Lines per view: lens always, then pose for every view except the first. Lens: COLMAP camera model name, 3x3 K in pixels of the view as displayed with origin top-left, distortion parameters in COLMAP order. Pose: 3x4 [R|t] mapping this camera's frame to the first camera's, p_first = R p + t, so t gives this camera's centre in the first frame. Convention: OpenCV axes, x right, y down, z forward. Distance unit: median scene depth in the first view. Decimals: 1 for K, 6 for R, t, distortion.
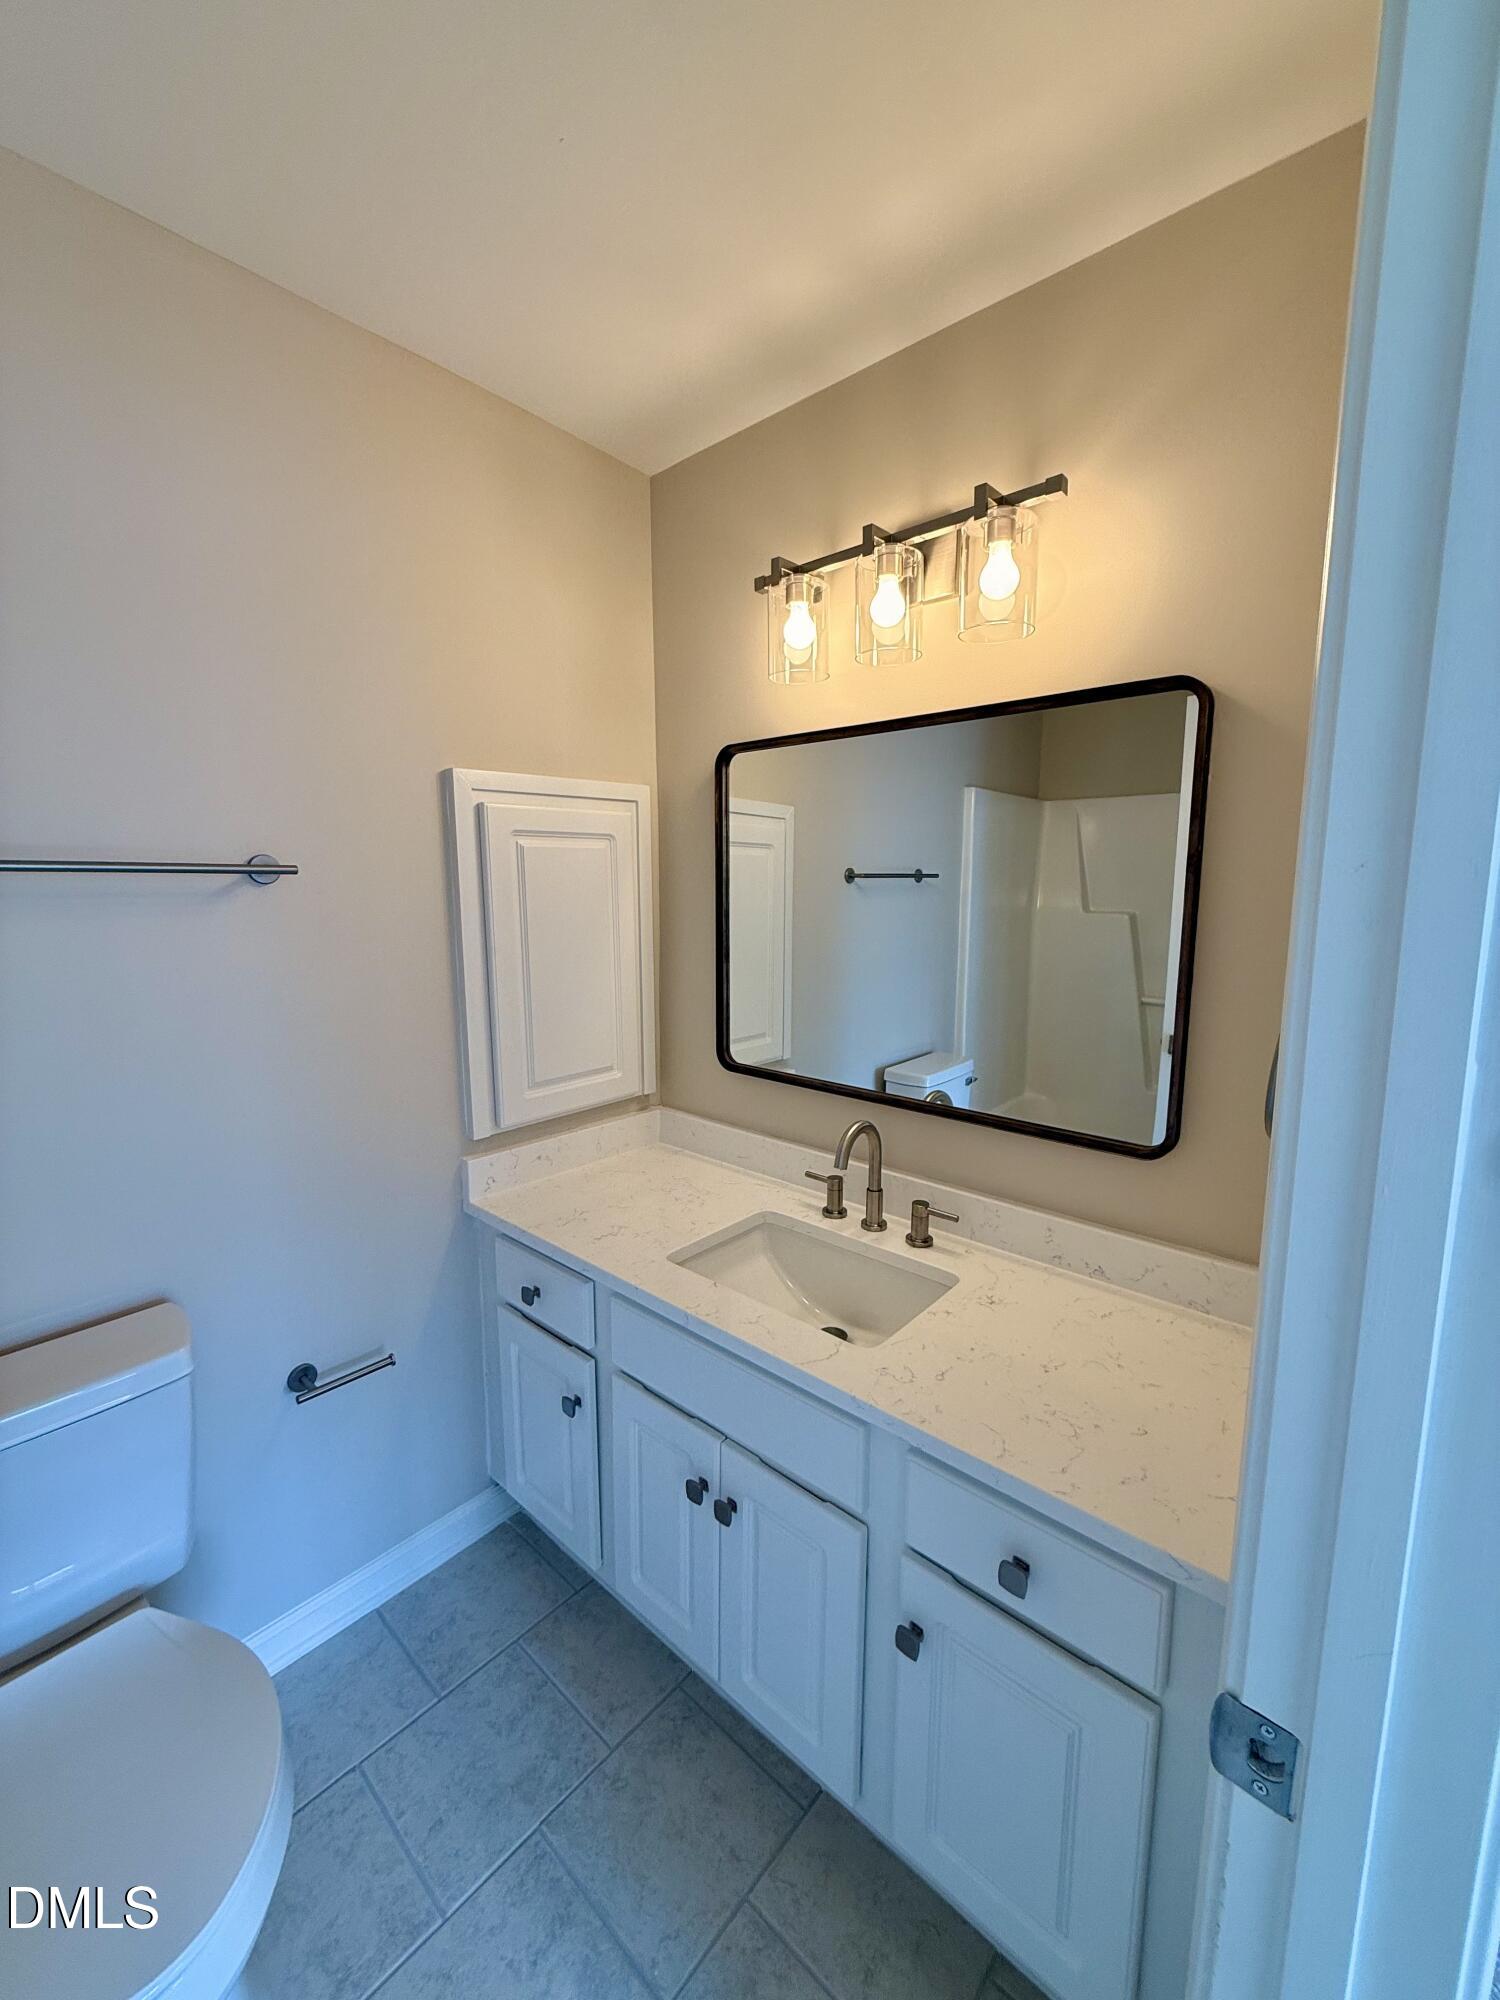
lens RADIAL K [[789.3, 0, 768.8], [0, 789.3, 998.3], [0, 0, 1]] dist [0.001513, 0.000235]
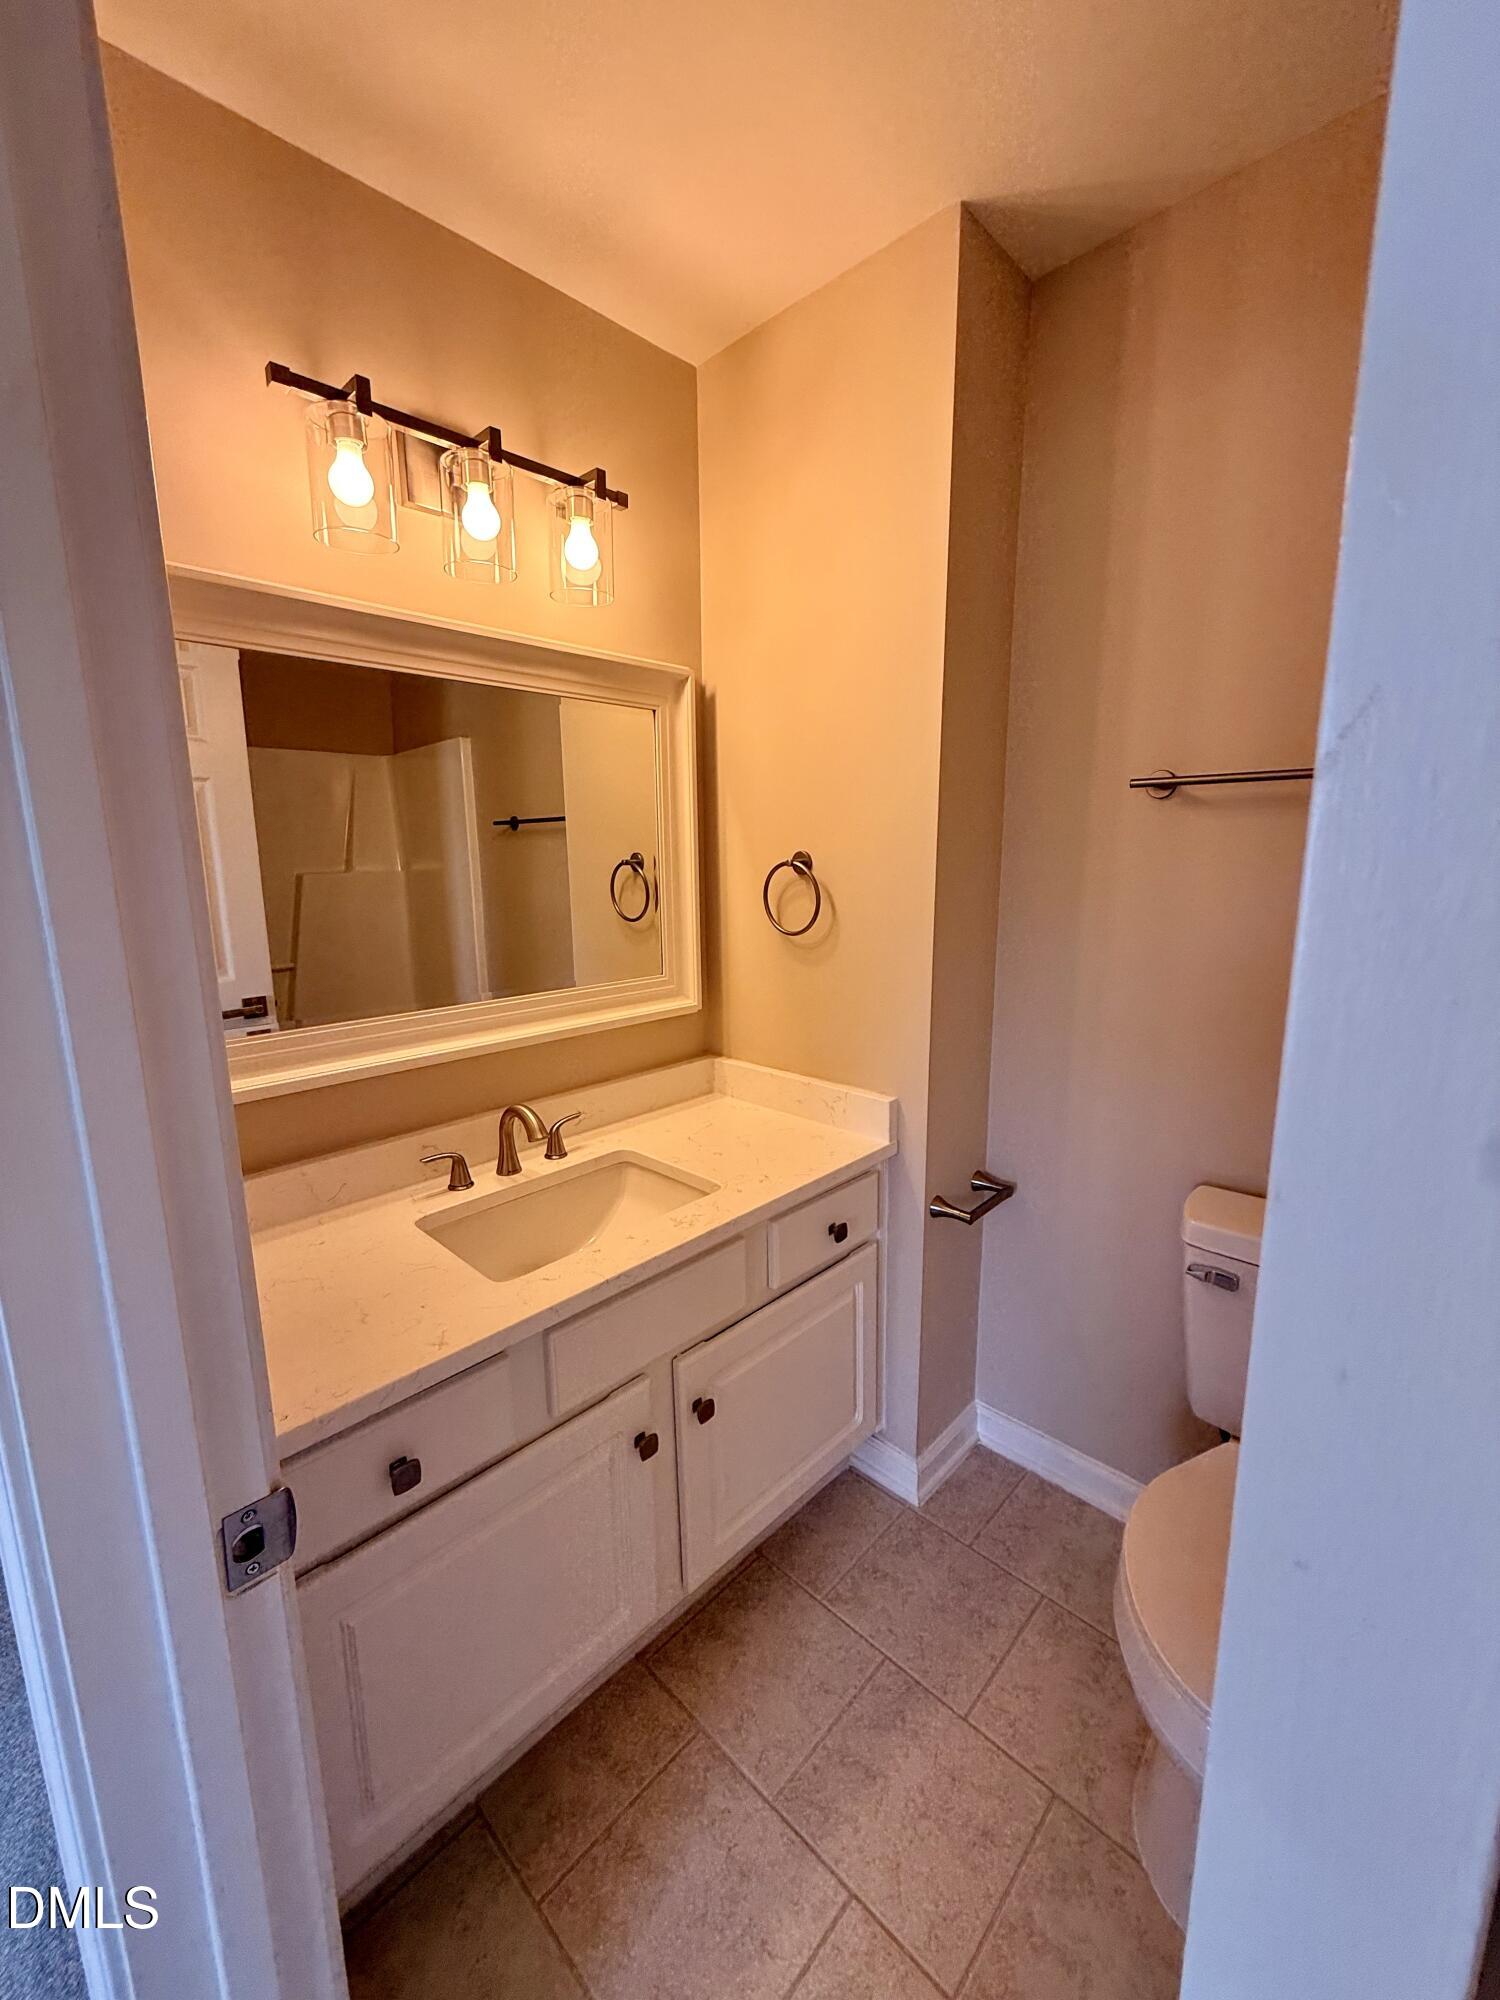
lens RADIAL K [[789.3, 0, 768.8], [0, 789.3, 998.3], [0, 0, 1]] dist [0.001513, 0.000235]
pose [[0.035418, -0.196184, 0.979927, -0.864793], [0.137728, 0.972144, 0.189648, -0.065012], [-0.989837, 0.128246, 0.061451, 0.660238]]
